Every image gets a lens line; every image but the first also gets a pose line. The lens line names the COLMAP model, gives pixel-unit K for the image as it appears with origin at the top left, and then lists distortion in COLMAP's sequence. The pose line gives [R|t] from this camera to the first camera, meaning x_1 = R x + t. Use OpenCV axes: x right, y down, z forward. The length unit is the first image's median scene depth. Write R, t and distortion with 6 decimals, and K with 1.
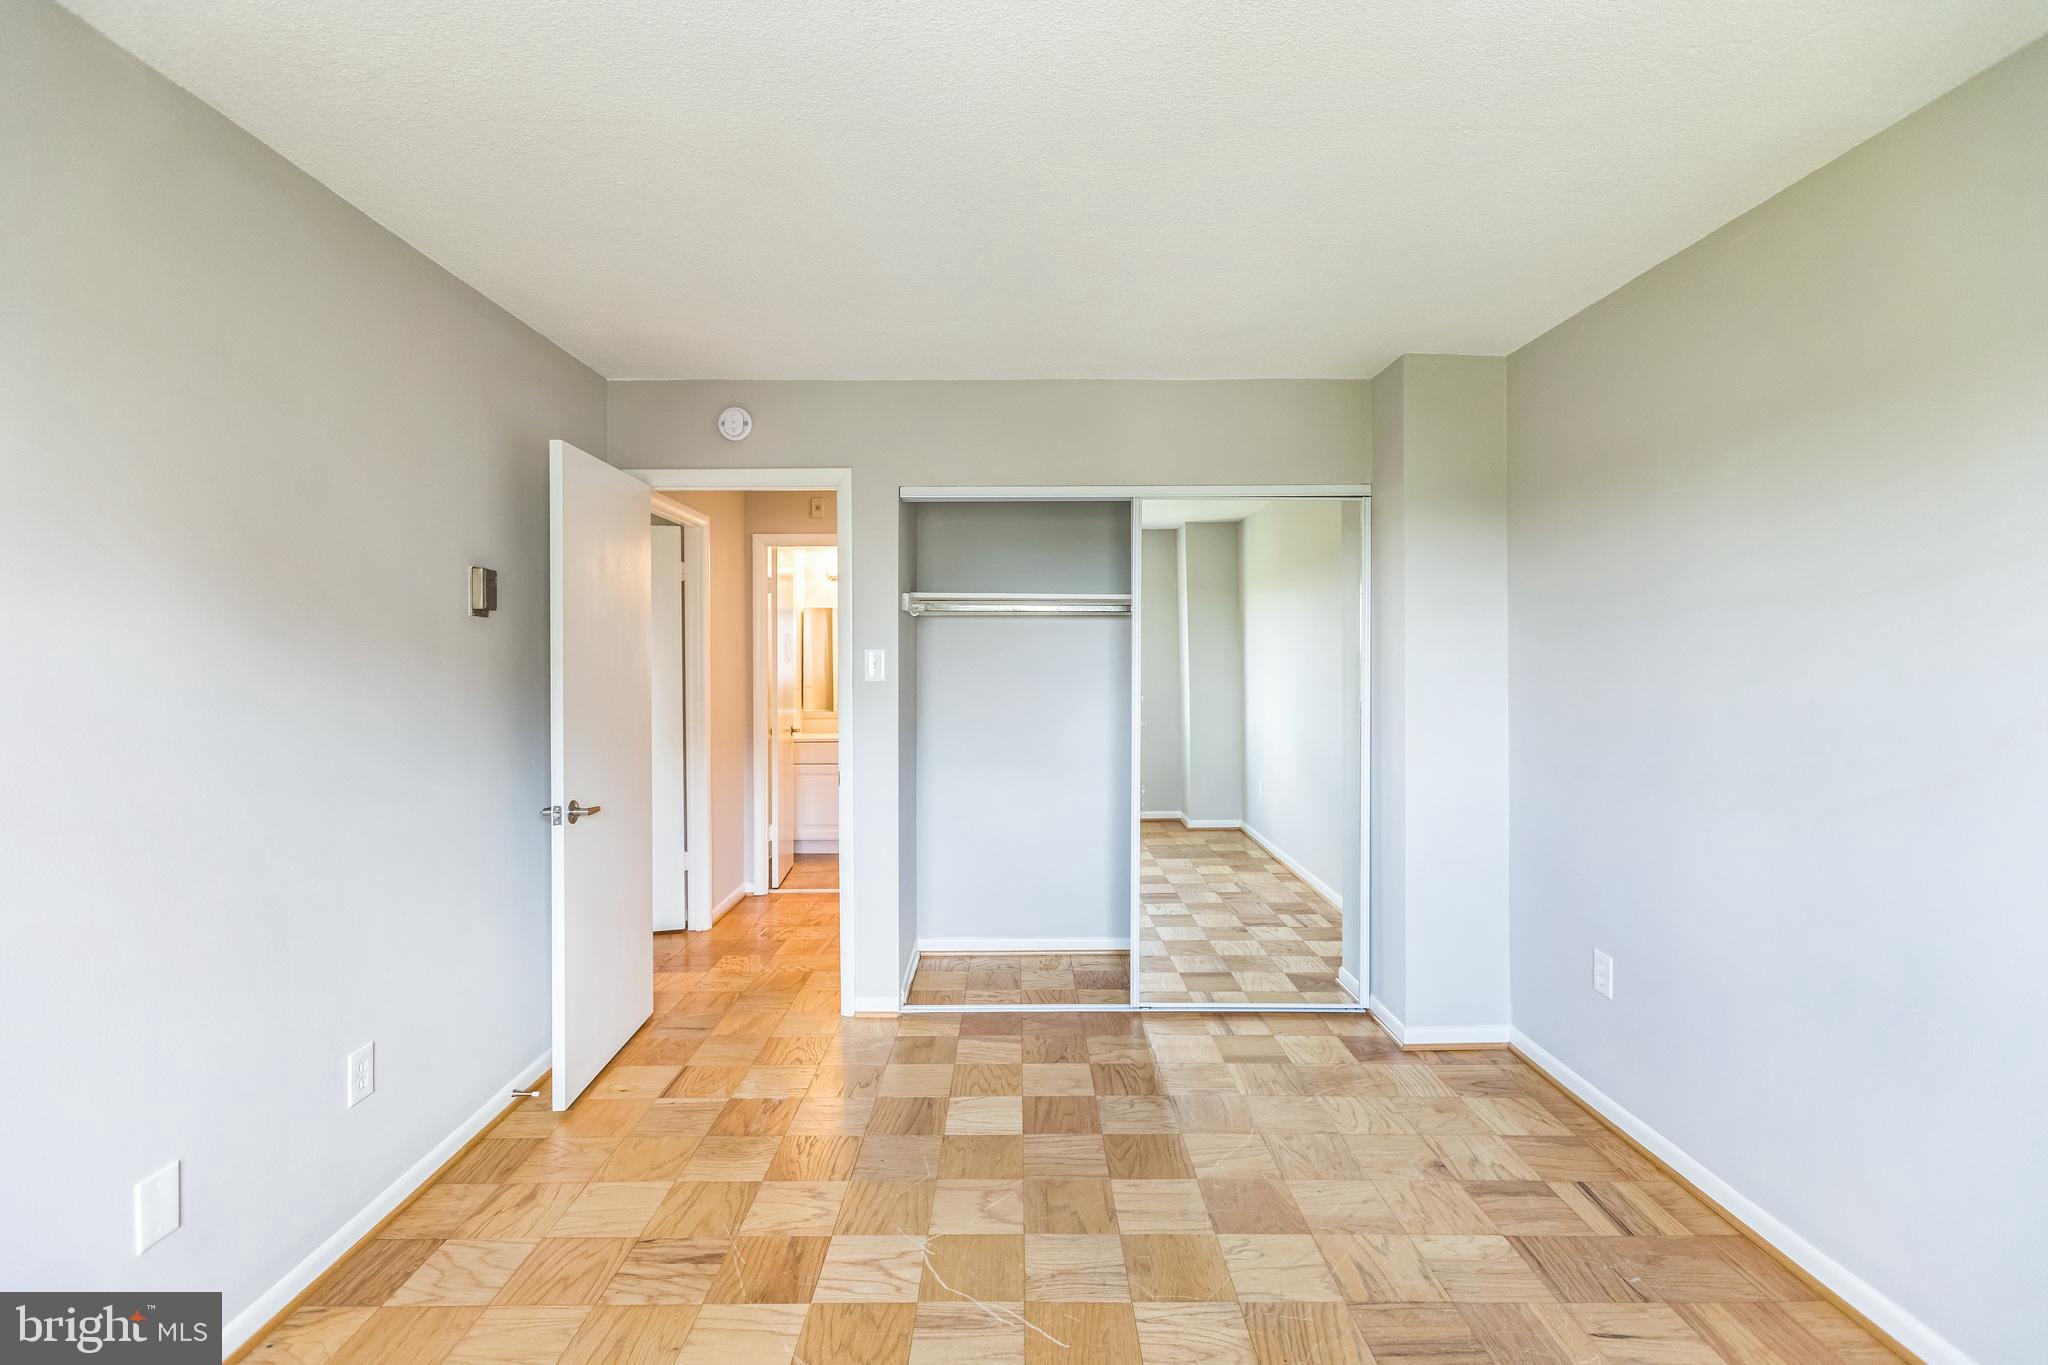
lens RADIAL K [[917.5, 0, 1032.1], [0, 917.5, 680.3], [0, 0, 1]] dist [0.003491, -0.001904]
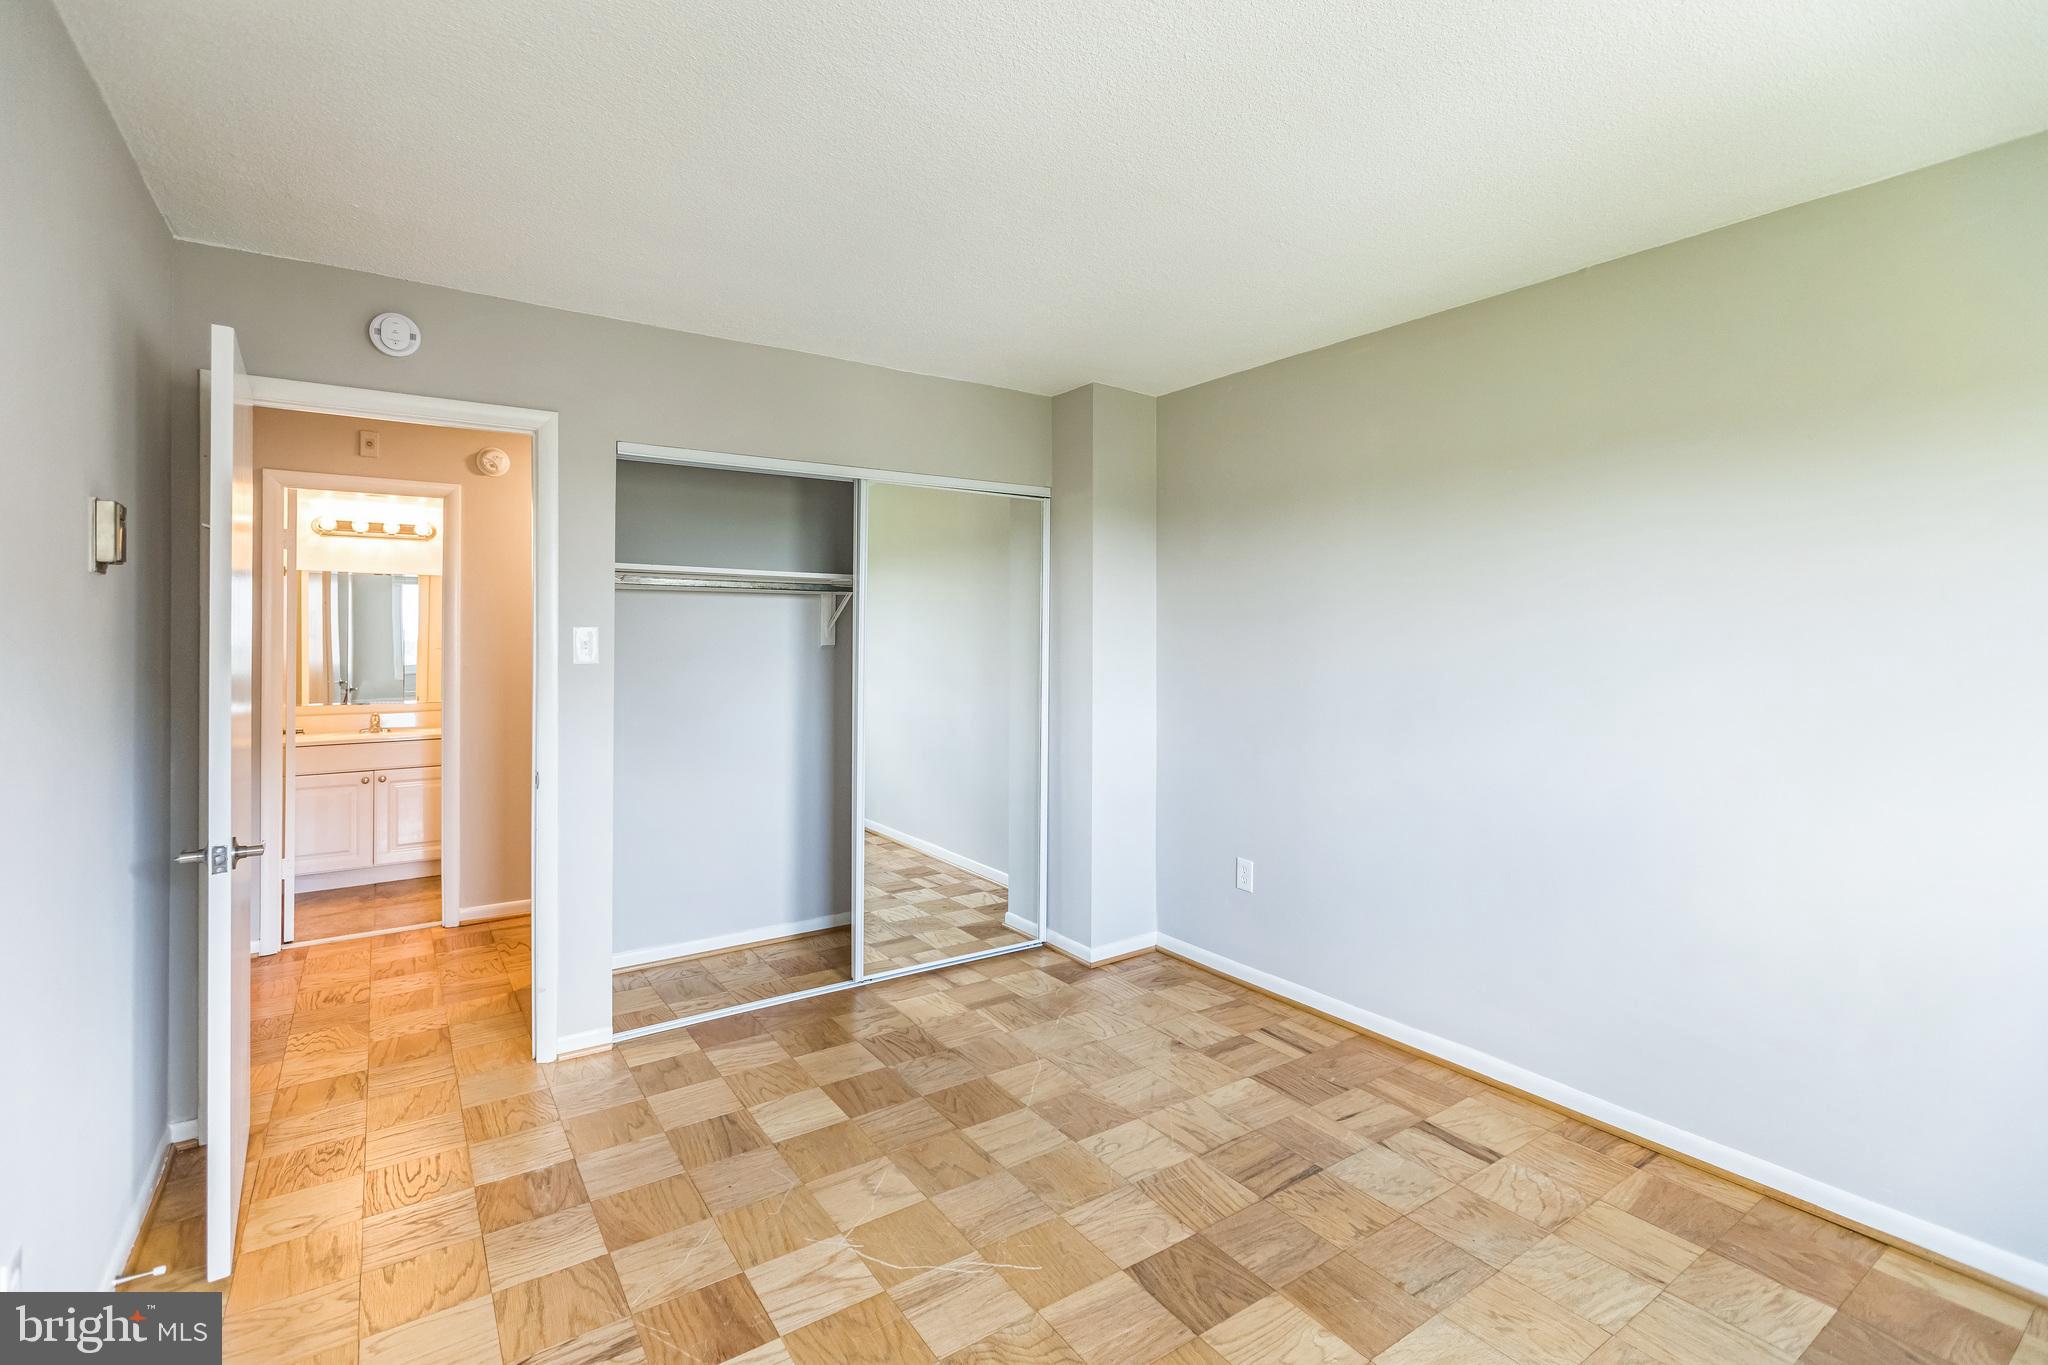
lens RADIAL K [[917.5, 0, 1041.0], [0, 917.5, 661.4], [0, 0, 1]] dist [0.003491, -0.001904]
pose [[0.828429, -0.012817, 0.559947, -0.371986], [0.011584, 0.999916, 0.005750, -0.001668], [-0.559974, 0.001723, 0.828508, 0.061393]]
